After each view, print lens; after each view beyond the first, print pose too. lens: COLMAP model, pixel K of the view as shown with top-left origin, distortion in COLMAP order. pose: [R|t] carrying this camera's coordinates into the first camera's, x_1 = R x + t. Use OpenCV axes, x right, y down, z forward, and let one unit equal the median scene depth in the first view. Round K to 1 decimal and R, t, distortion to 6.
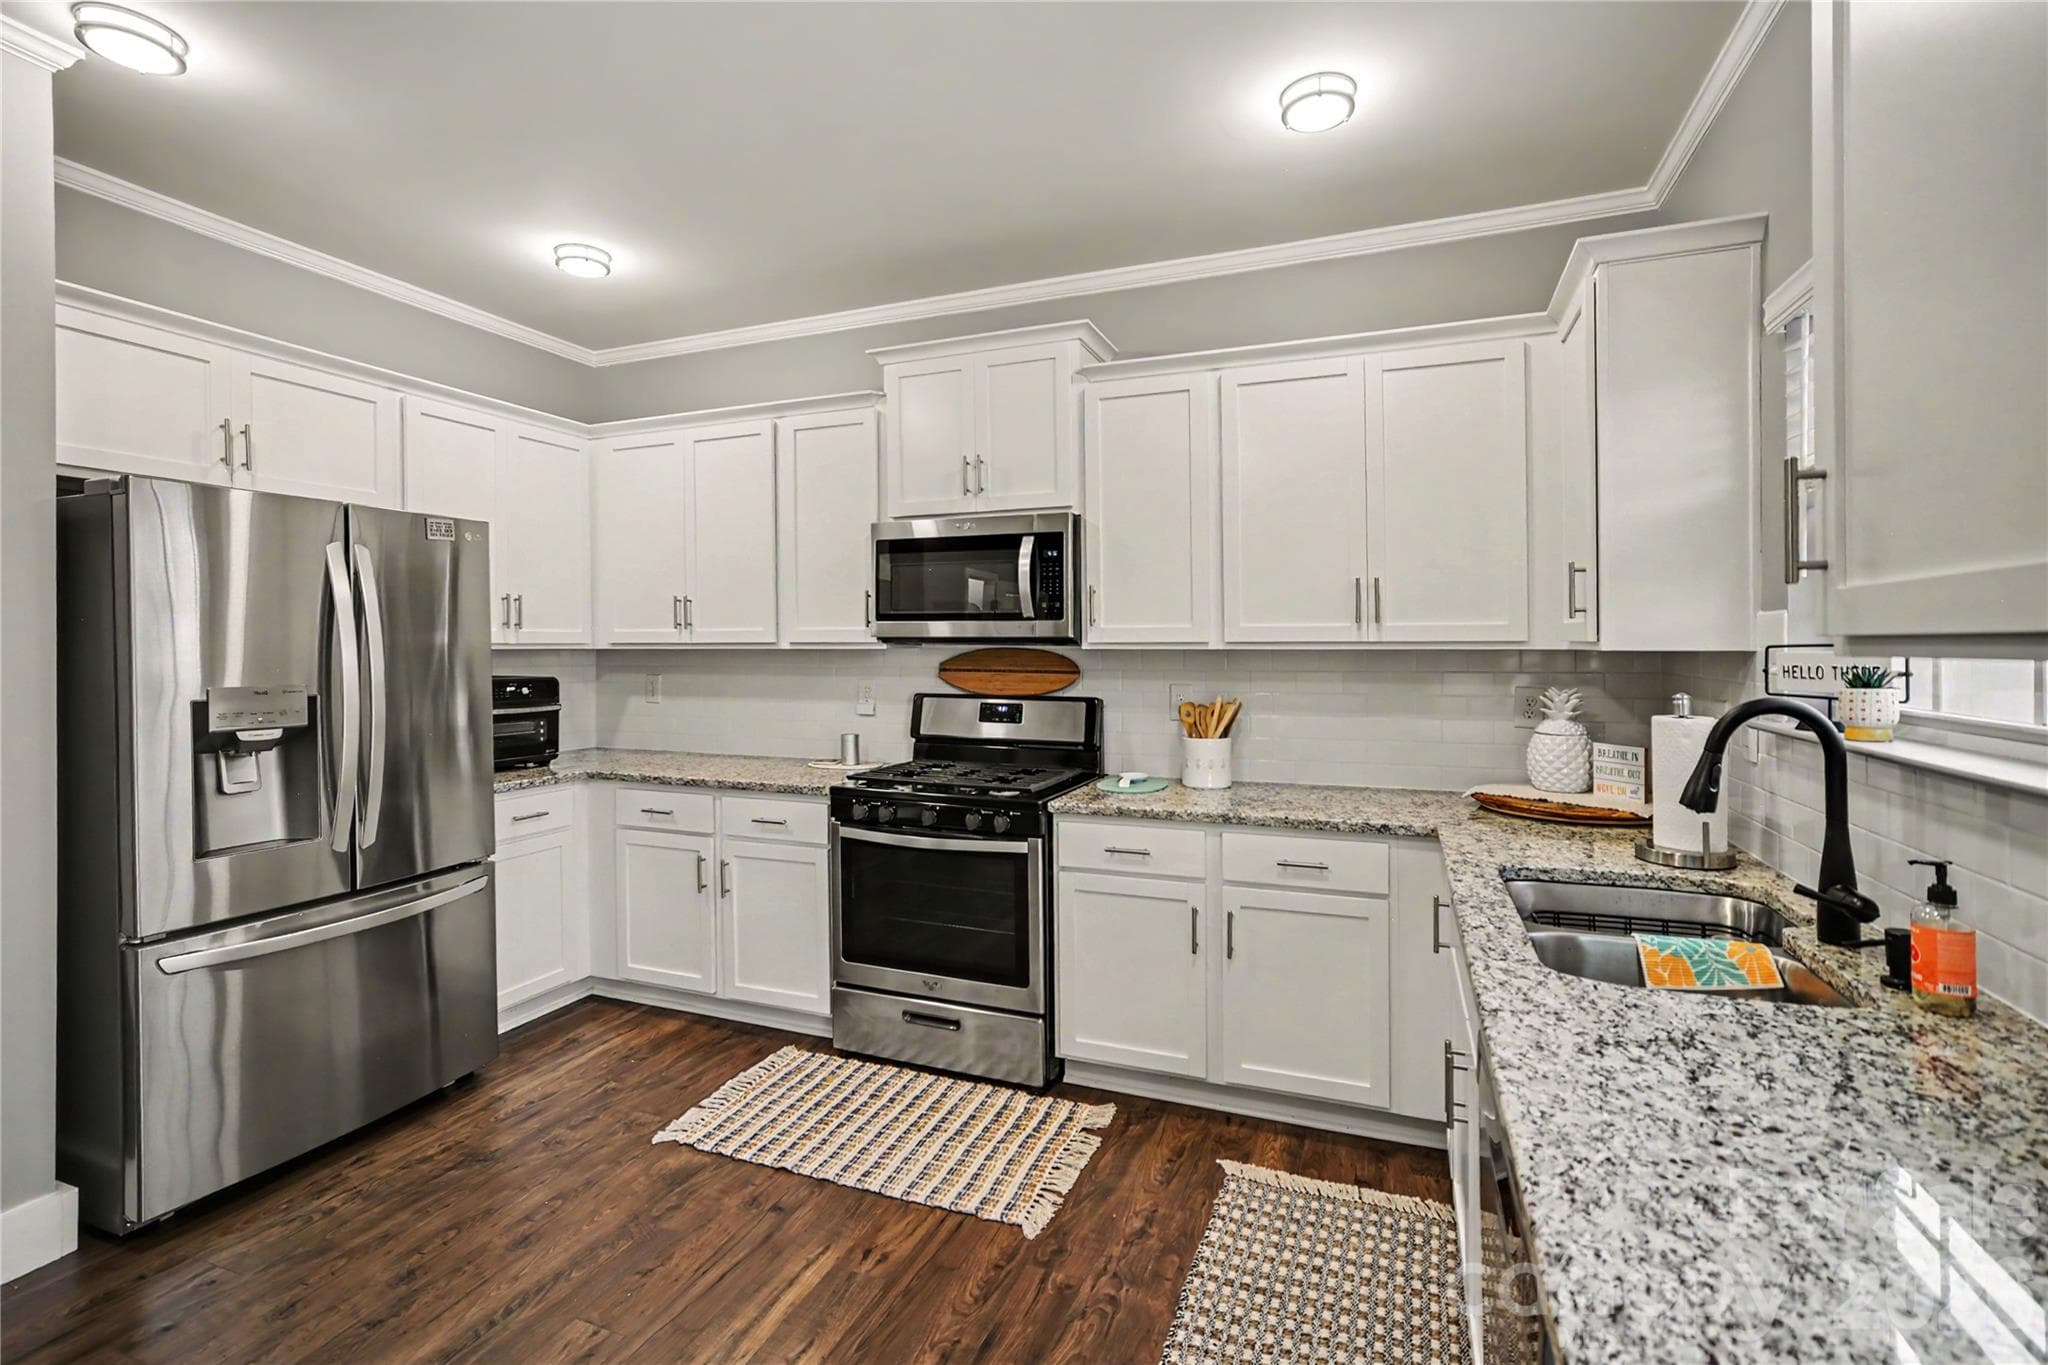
lens RADIAL K [[920.6, 0, 1032.7], [0, 920.6, 660.1], [0, 0, 1]] dist [-0.001168, 0.000119]
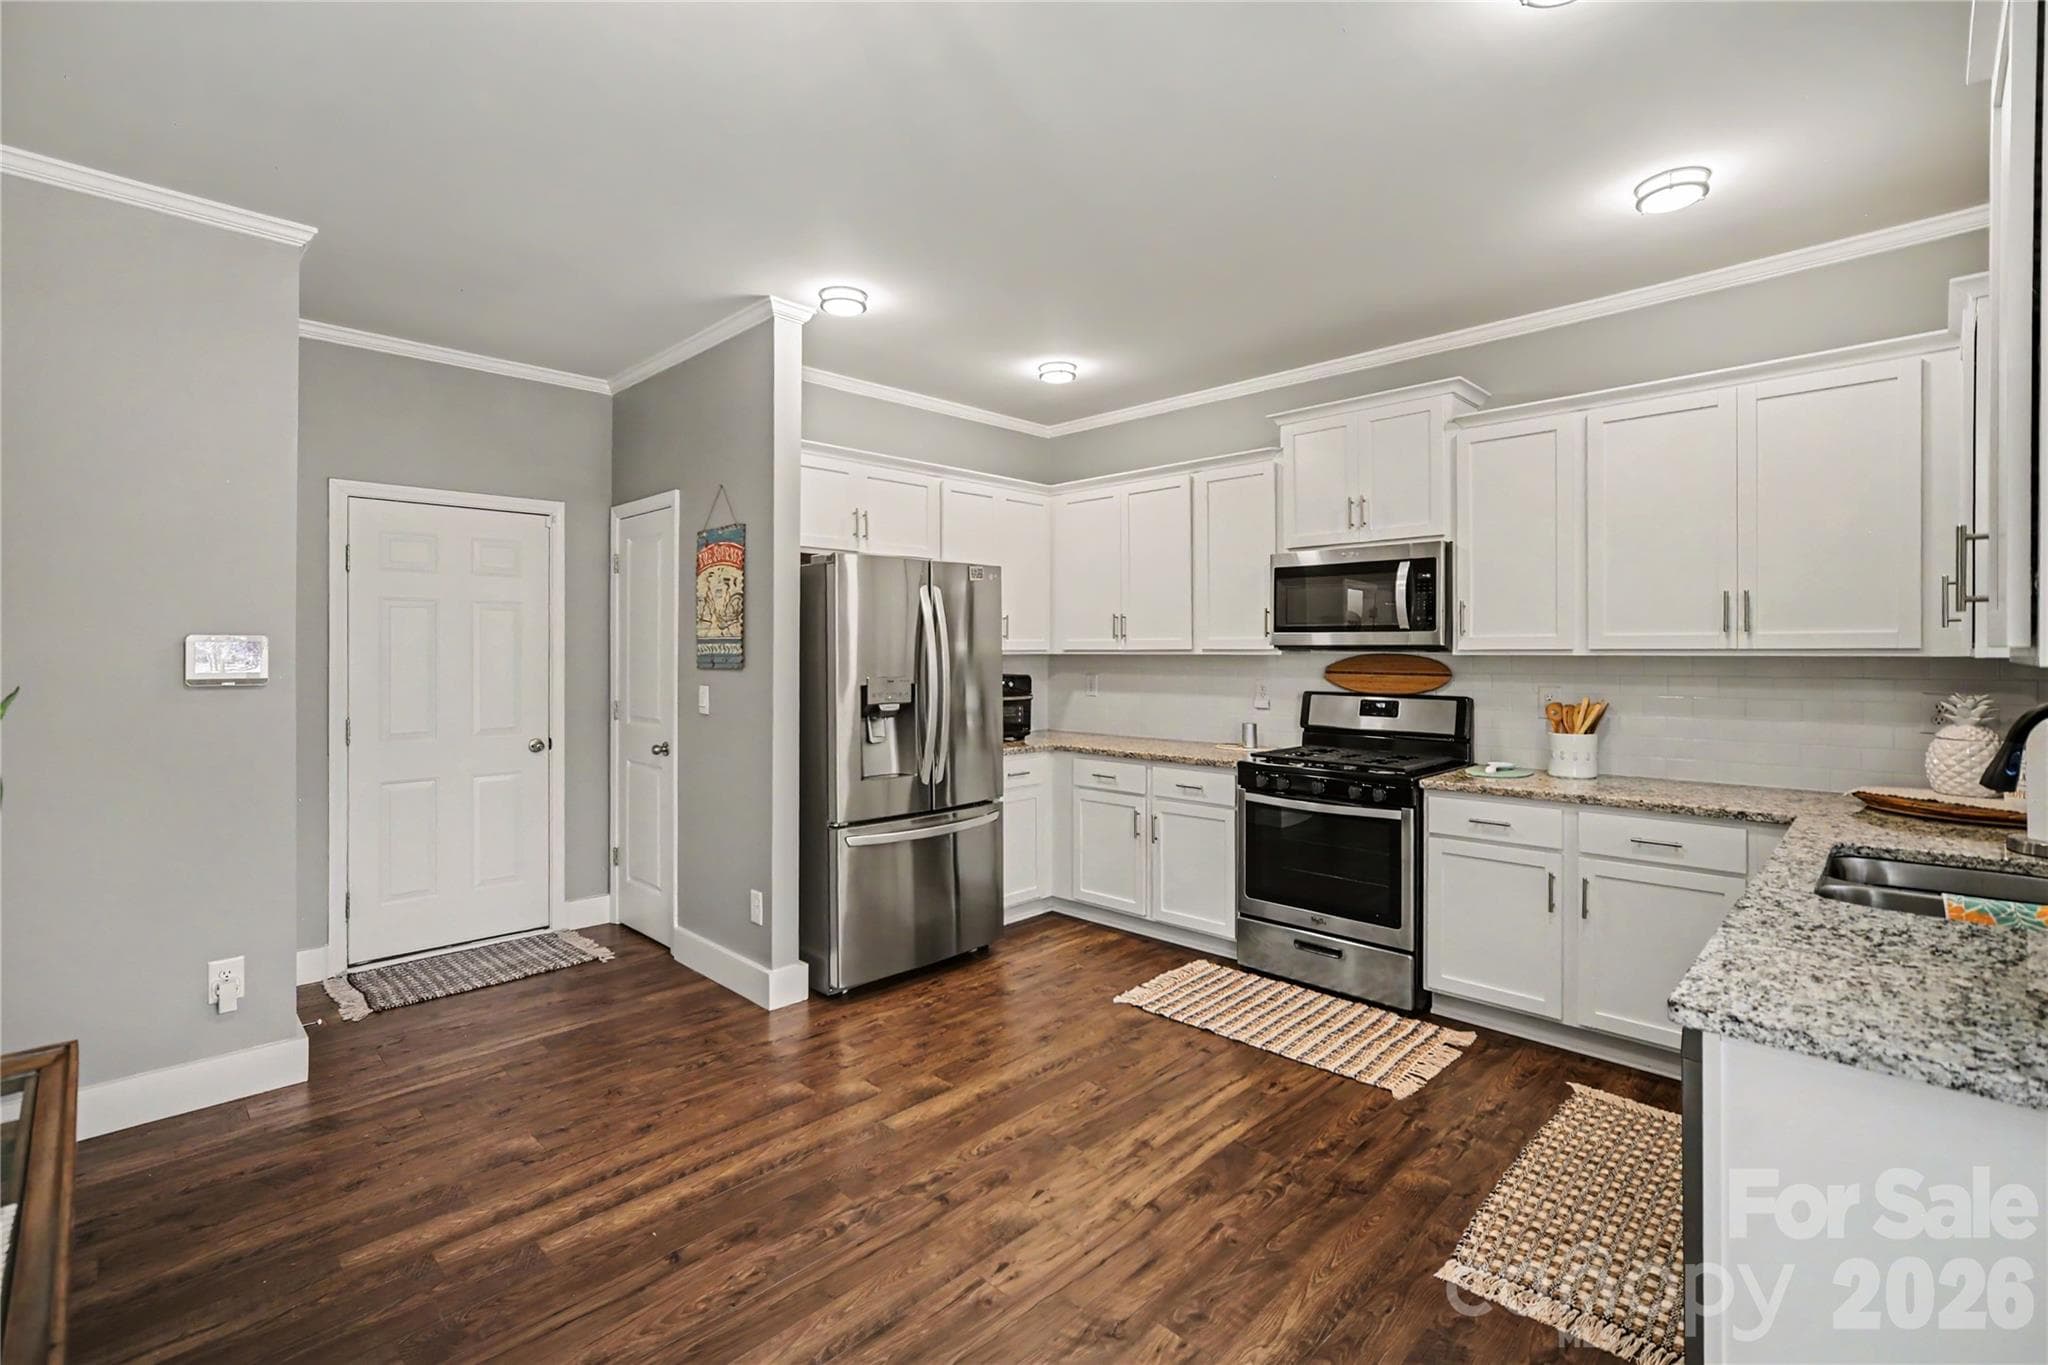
lens RADIAL K [[912.4, 0, 1026.4], [0, 912.4, 672.1], [0, 0, 1]] dist [-0.028504, 0.019174]
pose [[0.919548, 0.009425, -0.392864, 0.008498], [-0.006520, 0.999941, 0.008728, 0.003367], [0.392923, -0.005464, 0.919555, -0.306946]]
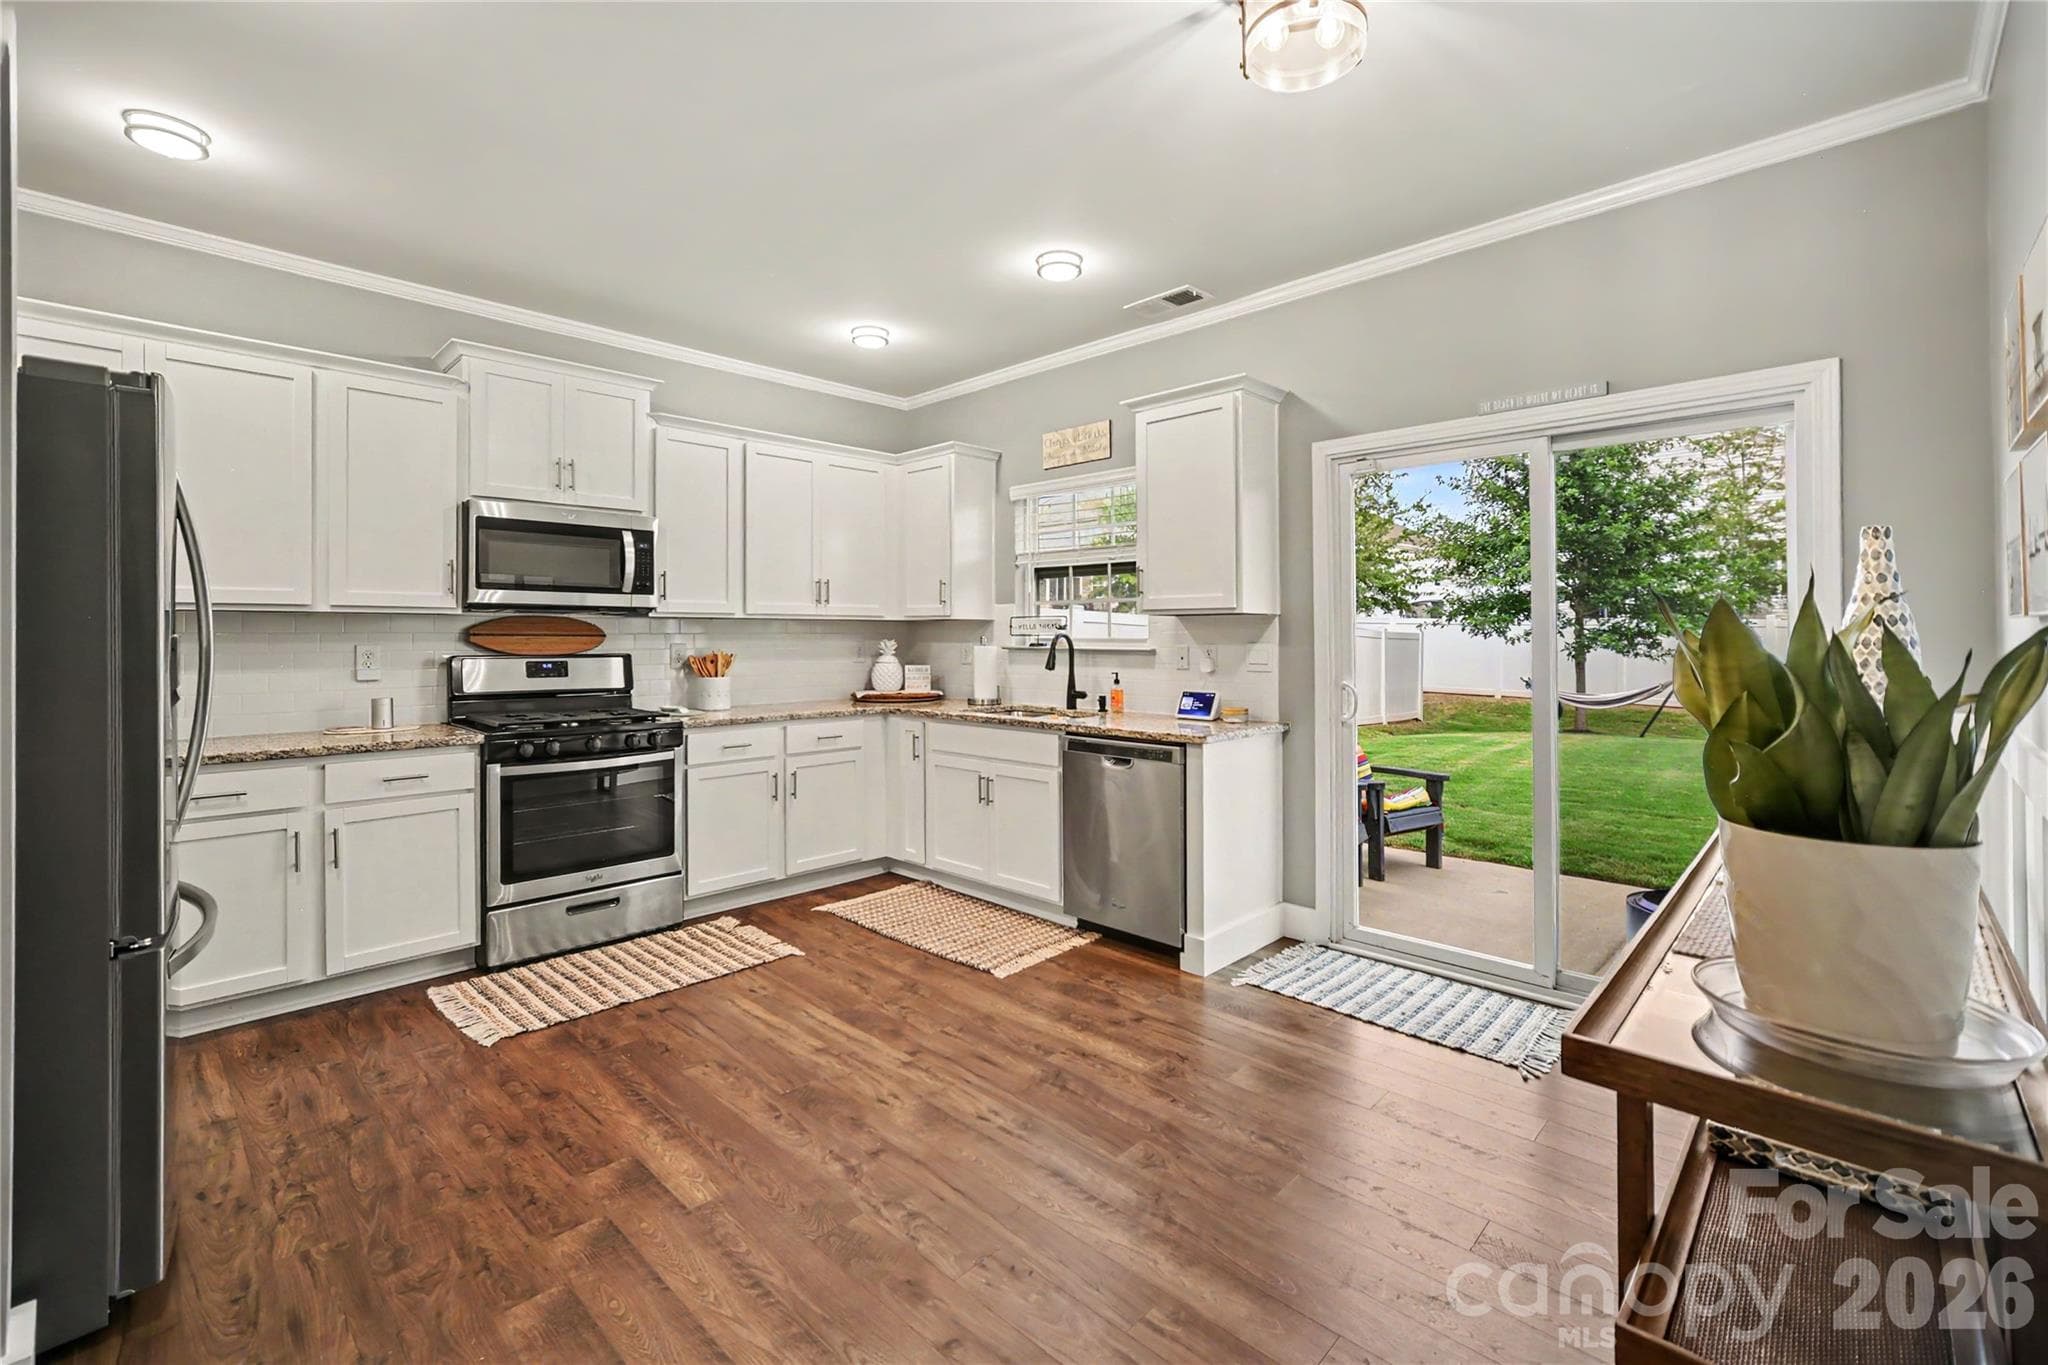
lens RADIAL K [[909.7, 0, 990.6], [0, 909.7, 649.7], [0, 0, 1]] dist [0.023282, -0.000038]
pose [[0.411823, -0.013785, 0.911160, -1.055542], [0.011630, 0.999884, 0.009871, 0.032367], [-0.911190, 0.006532, 0.411935, -0.022866]]
